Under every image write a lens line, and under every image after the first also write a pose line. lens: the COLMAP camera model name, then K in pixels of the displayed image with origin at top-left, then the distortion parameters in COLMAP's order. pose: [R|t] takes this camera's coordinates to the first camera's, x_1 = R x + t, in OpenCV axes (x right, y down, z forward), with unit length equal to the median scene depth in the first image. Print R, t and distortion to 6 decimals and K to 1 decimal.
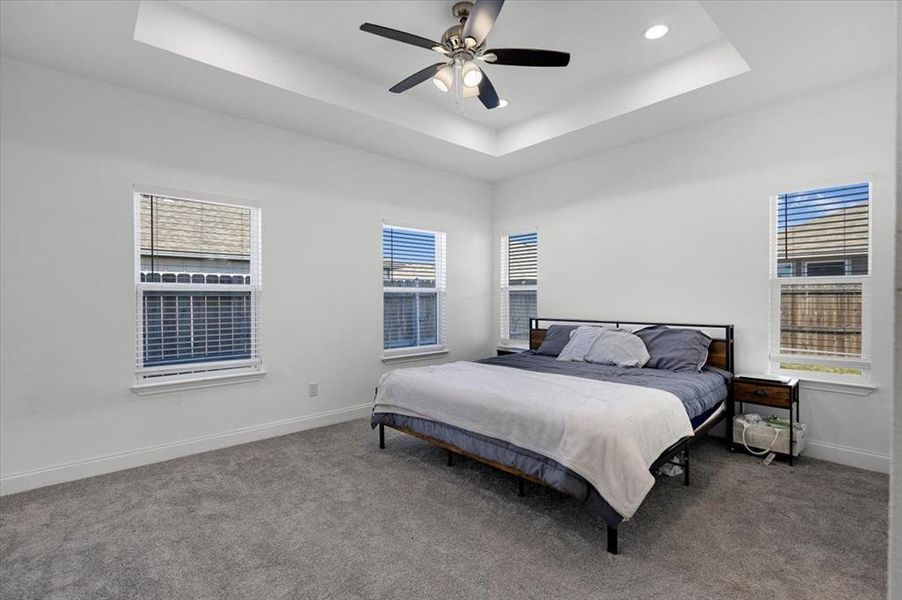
lens RADIAL K [[425.2, 0, 448.8], [0, 425.2, 298.0], [0, 0, 1]] dist [0.000791, 0.000073]
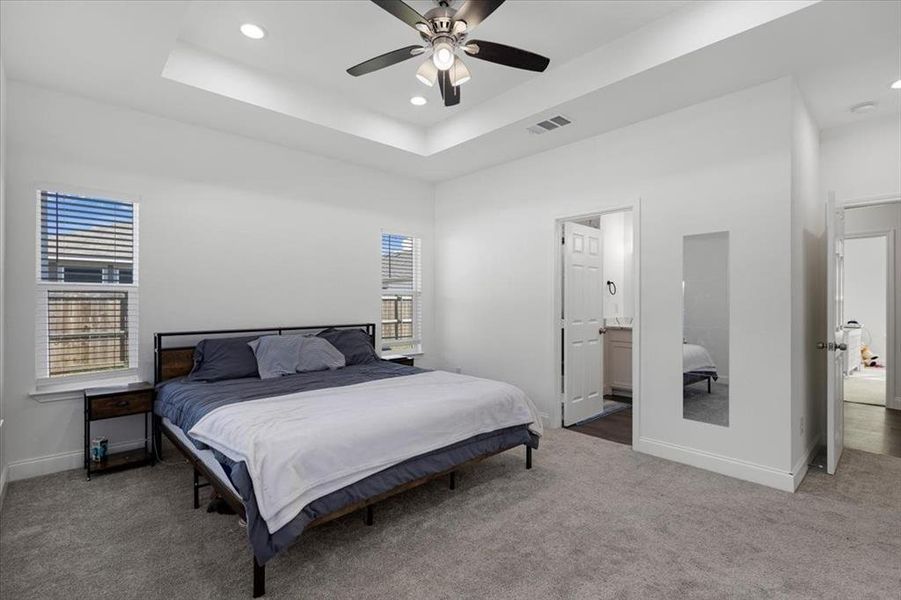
lens RADIAL K [[419.3, 0, 452.6], [0, 419.3, 303.0], [0, 0, 1]] dist [0.002968, 0.000072]
pose [[-0.034491, 0.005474, 0.999390, -0.550825], [-0.000209, 0.999985, -0.005484, 0.003908], [-0.999405, -0.000398, -0.034490, 0.647817]]
